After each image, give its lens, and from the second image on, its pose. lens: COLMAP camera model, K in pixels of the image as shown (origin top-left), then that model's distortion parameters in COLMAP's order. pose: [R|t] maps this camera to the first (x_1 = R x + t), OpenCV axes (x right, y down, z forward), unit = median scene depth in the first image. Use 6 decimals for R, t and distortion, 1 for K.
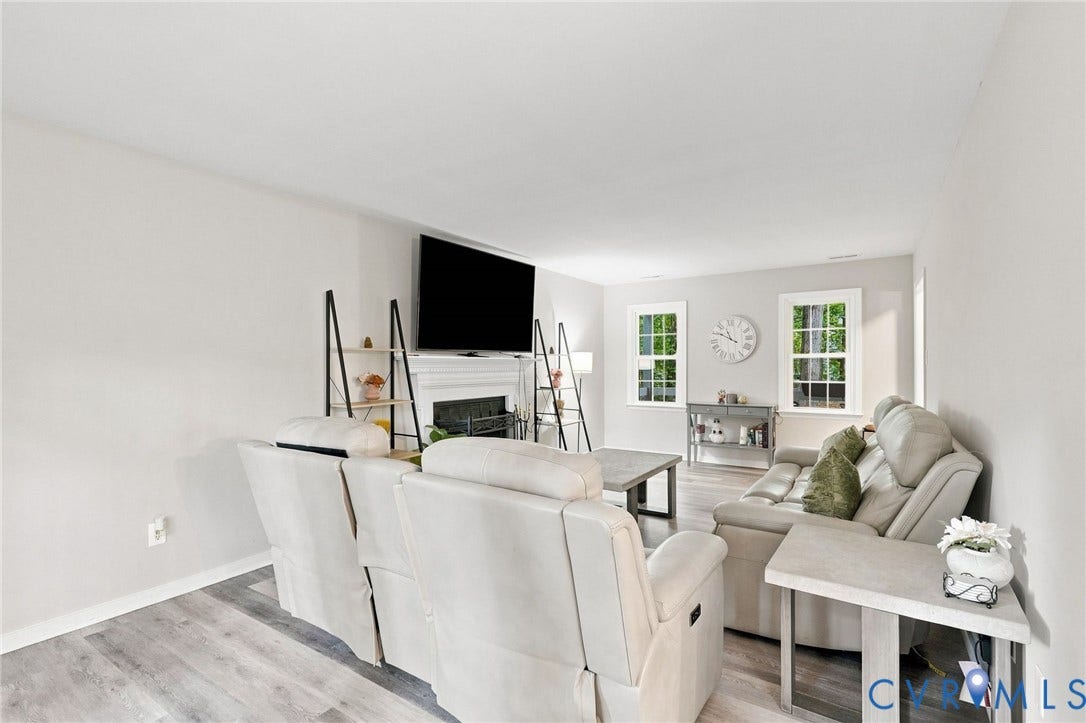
lens RADIAL K [[508.7, 0, 537.4], [0, 508.7, 353.3], [0, 0, 1]] dist [-0.001420, -0.000569]
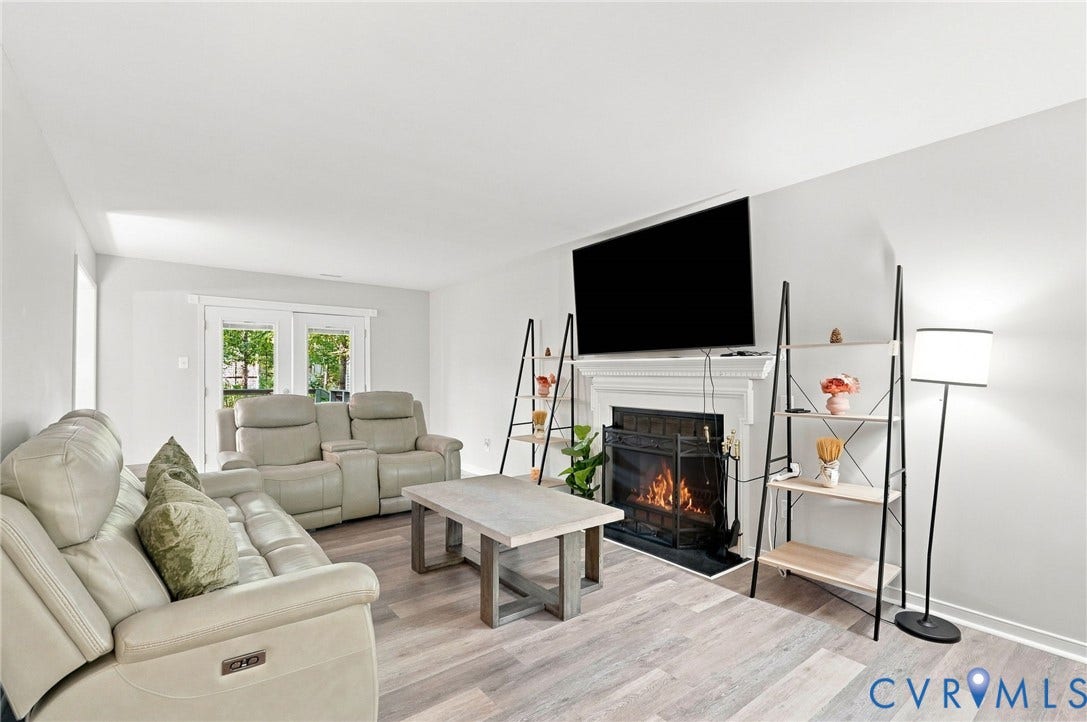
lens RADIAL K [[509.2, 0, 537.9], [0, 509.2, 352.8], [0, 0, 1]] dist [-0.001420, -0.000569]
pose [[-0.349905, -0.019980, -0.936572, 0.528817], [0.036030, 0.998746, -0.034767, 0.015218], [0.936092, -0.045910, -0.348746, 0.833781]]
